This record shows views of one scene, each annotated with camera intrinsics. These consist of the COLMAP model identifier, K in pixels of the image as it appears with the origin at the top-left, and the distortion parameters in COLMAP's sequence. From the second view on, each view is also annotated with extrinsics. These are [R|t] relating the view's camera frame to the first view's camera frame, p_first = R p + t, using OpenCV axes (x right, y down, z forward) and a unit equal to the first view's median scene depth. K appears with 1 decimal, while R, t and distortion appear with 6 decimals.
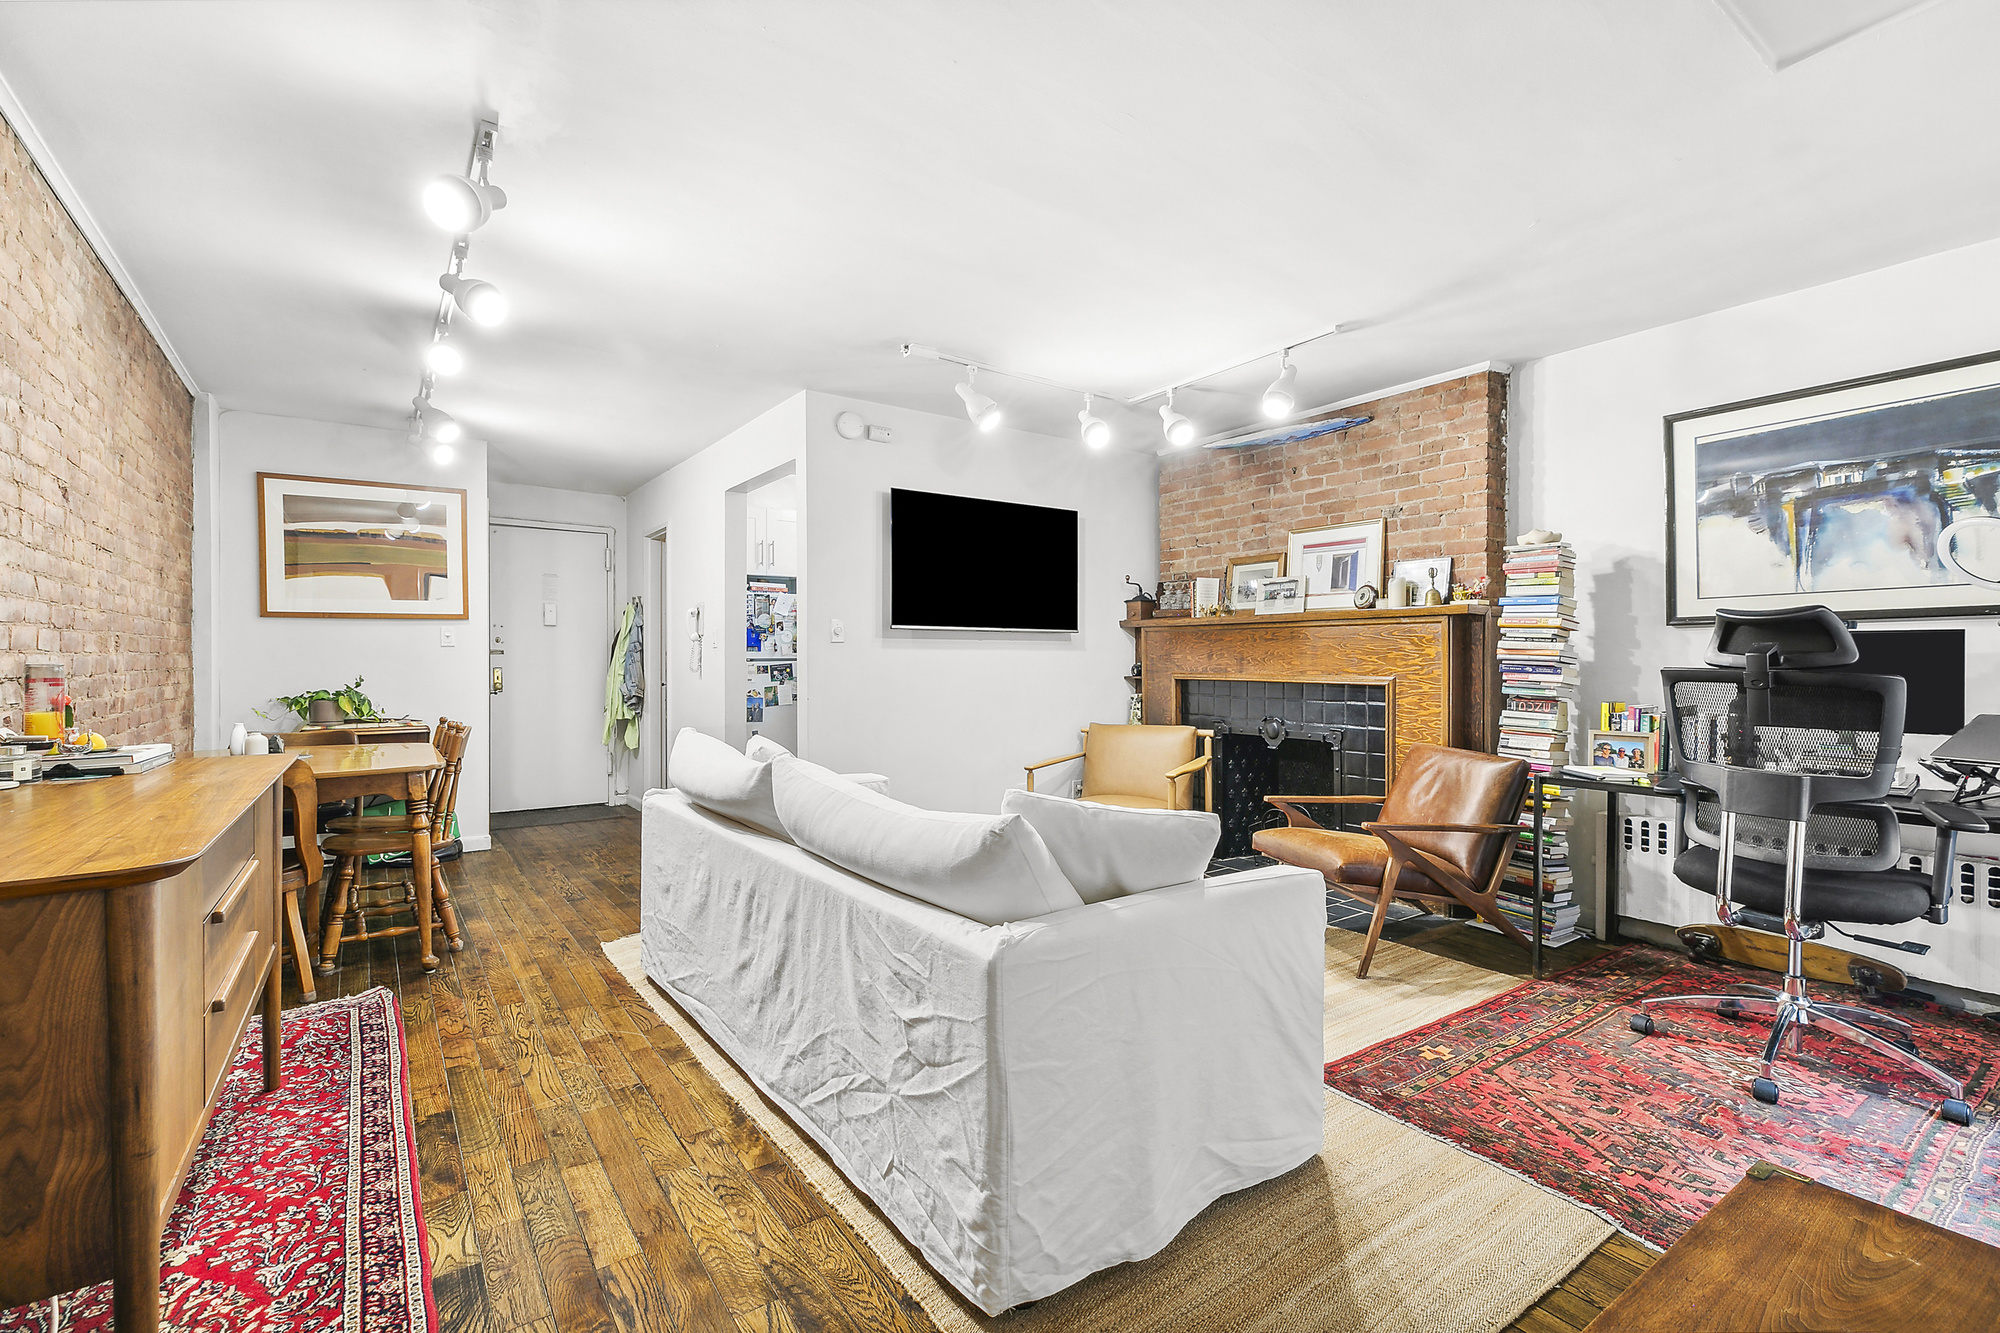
lens RADIAL K [[896.7, 0, 1000.0], [0, 896.7, 666.5], [0, 0, 1]] dist [0.000250, 0.000227]
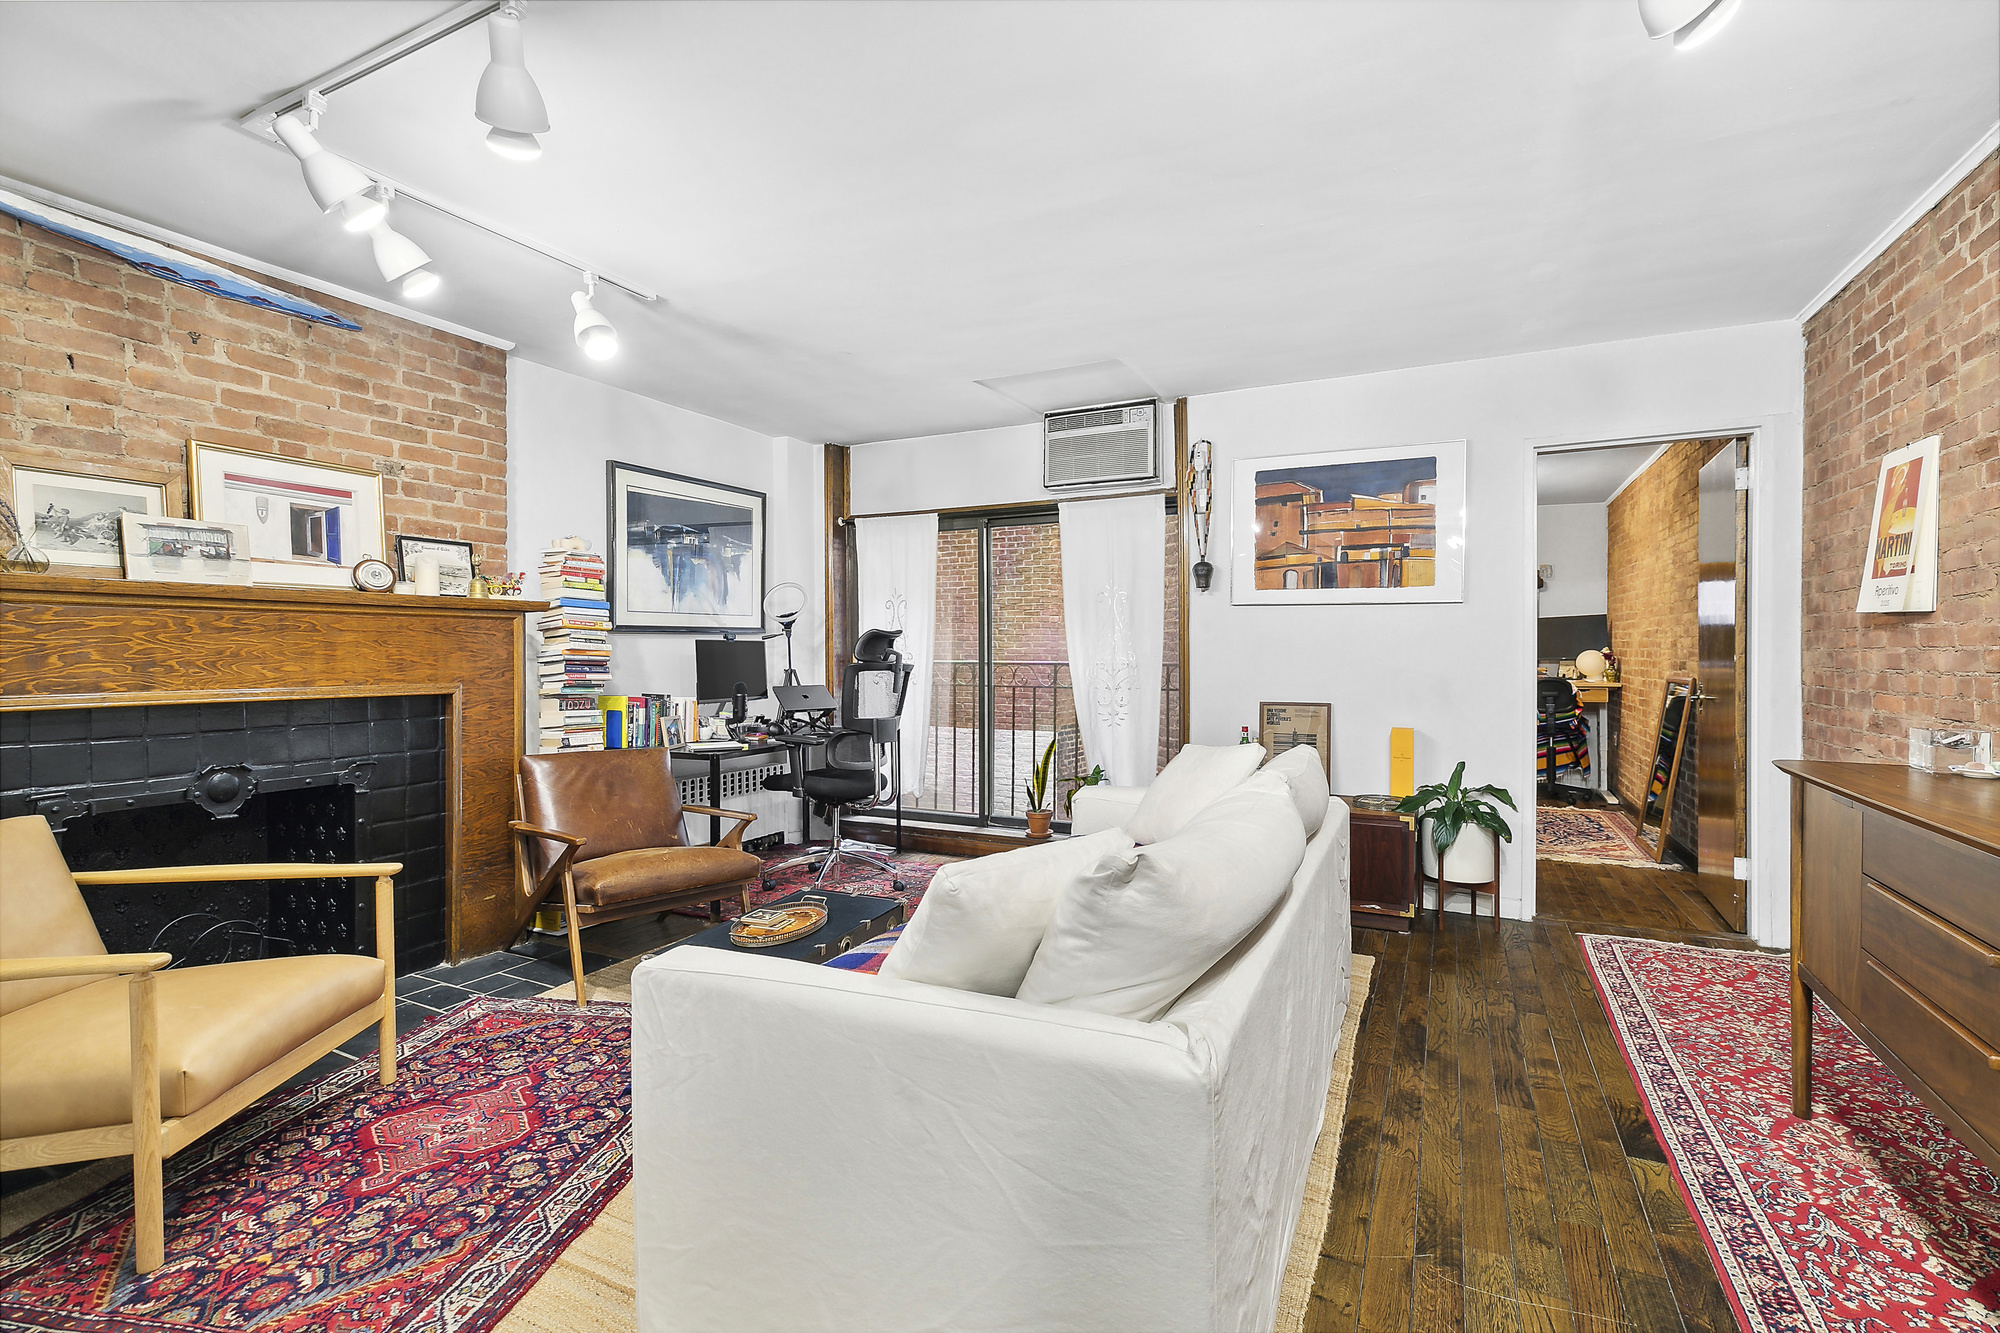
lens RADIAL K [[896.7, 0, 1000.0], [0, 896.7, 666.5], [0, 0, 1]] dist [0.000250, 0.000227]
pose [[-0.481034, -0.018191, 0.876513, -0.481985], [0.005507, 0.999702, 0.023770, -0.019017], [-0.876684, 0.016261, -0.480791, 0.917208]]
